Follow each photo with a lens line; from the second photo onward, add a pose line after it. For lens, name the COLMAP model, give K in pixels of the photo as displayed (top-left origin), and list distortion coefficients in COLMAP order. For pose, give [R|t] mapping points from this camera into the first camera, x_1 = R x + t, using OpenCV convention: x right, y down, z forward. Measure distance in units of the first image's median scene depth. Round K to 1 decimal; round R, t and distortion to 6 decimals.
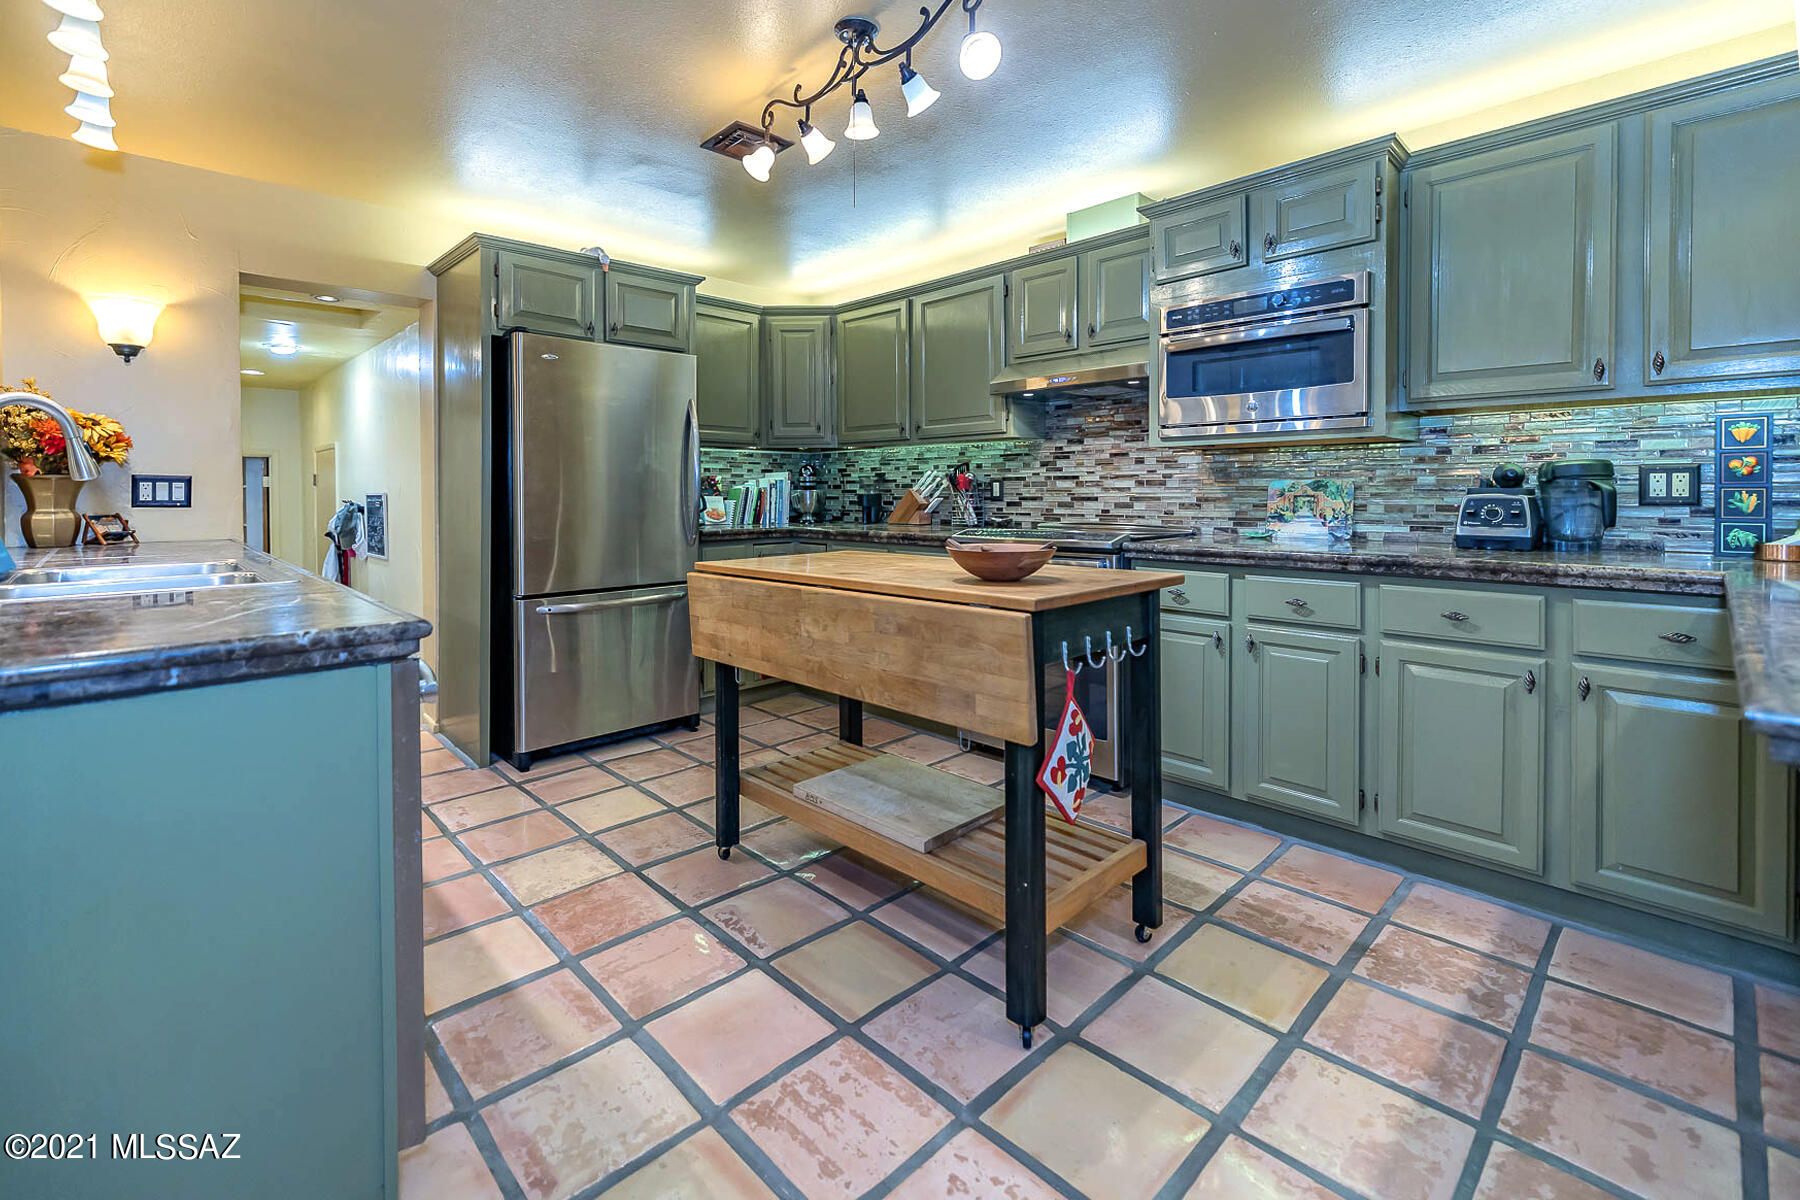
lens RADIAL K [[769.6, 0, 824.1], [0, 769.6, 504.6], [0, 0, 1]] dist [0.001503, -0.000046]
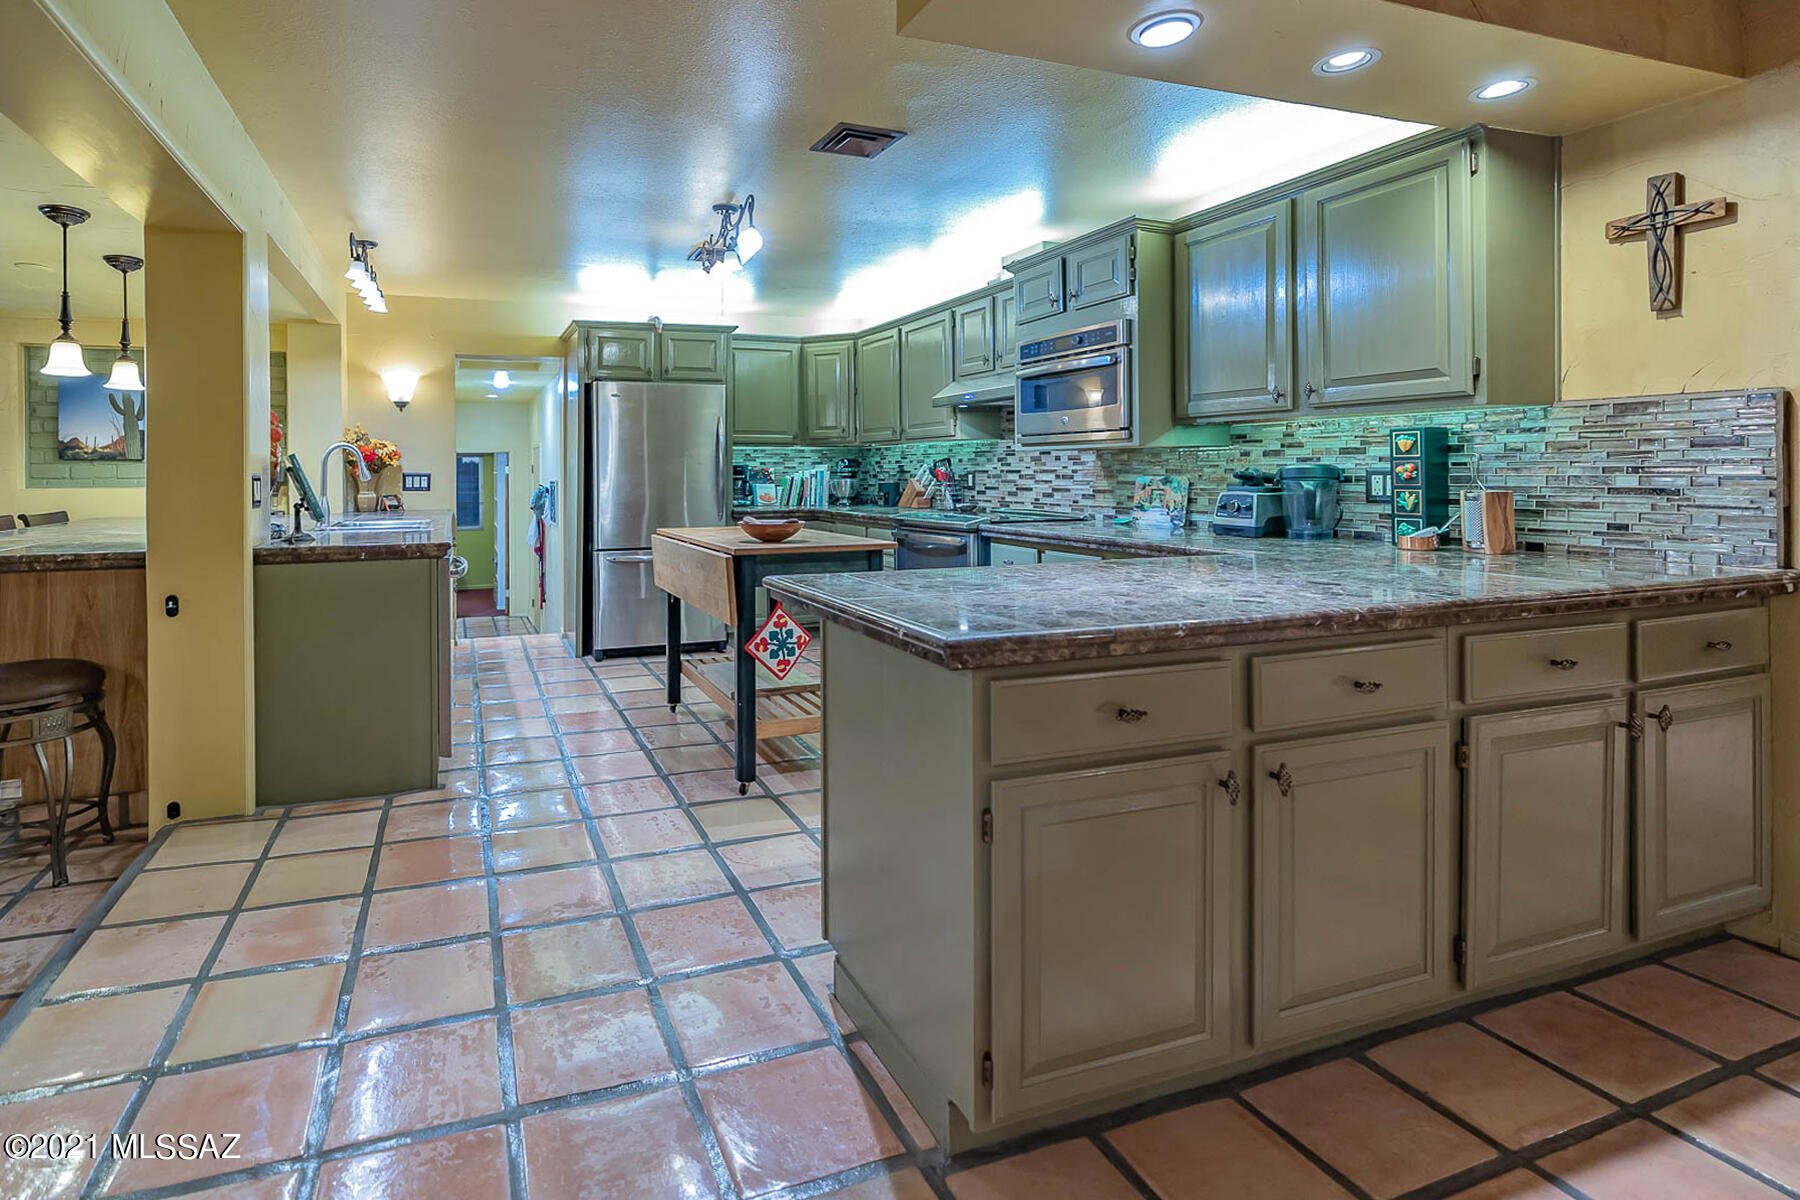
lens RADIAL K [[786.2, 0, 756.6], [0, 786.2, 476.6], [0, 0, 1]] dist [0.000214, 0.000119]
pose [[0.930602, 0.002672, -0.366024, 0.471956], [-0.006106, 0.999948, -0.008225, -0.017060], [0.365982, 0.009889, 0.930569, -0.354430]]
